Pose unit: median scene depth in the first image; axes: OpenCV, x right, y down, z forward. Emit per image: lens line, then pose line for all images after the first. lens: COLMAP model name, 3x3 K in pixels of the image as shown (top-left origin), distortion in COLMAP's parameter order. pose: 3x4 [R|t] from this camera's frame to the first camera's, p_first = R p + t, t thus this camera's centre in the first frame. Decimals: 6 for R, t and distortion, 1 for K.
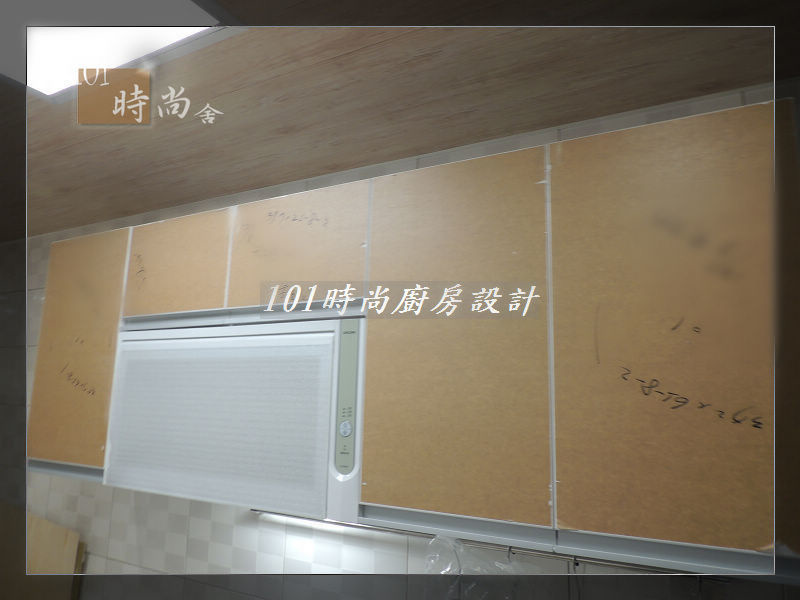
lens RADIAL K [[576.6, 0, 400.0], [0, 576.6, 300.0], [0, 0, 1]] dist [-0.006798, -0.008816]
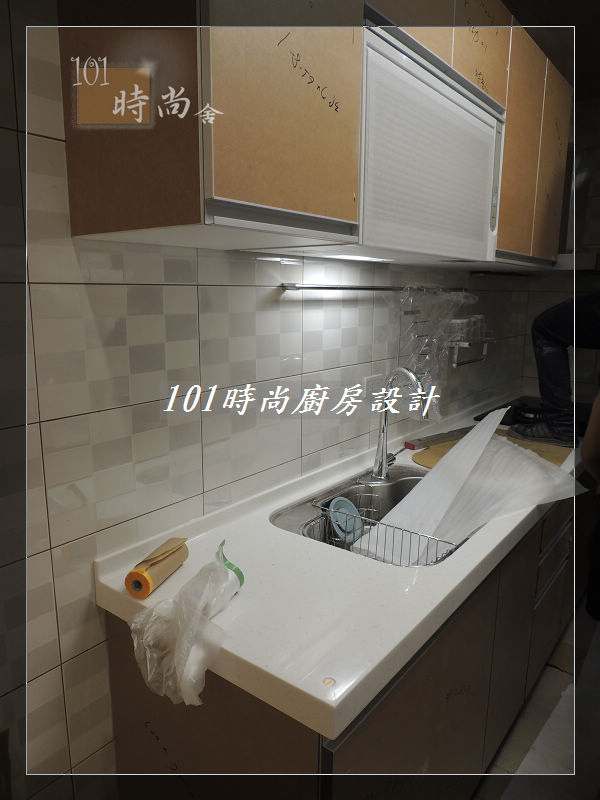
lens RADIAL K [[576.6, 0, 300.0], [0, 576.6, 400.0], [0, 0, 1]] dist [-0.006798, -0.008816]
pose [[0.125632, -0.208764, 0.969863, -1.289603], [-0.177117, 0.957183, 0.228978, 0.349610], [-0.976138, -0.200546, 0.083277, 0.948568]]
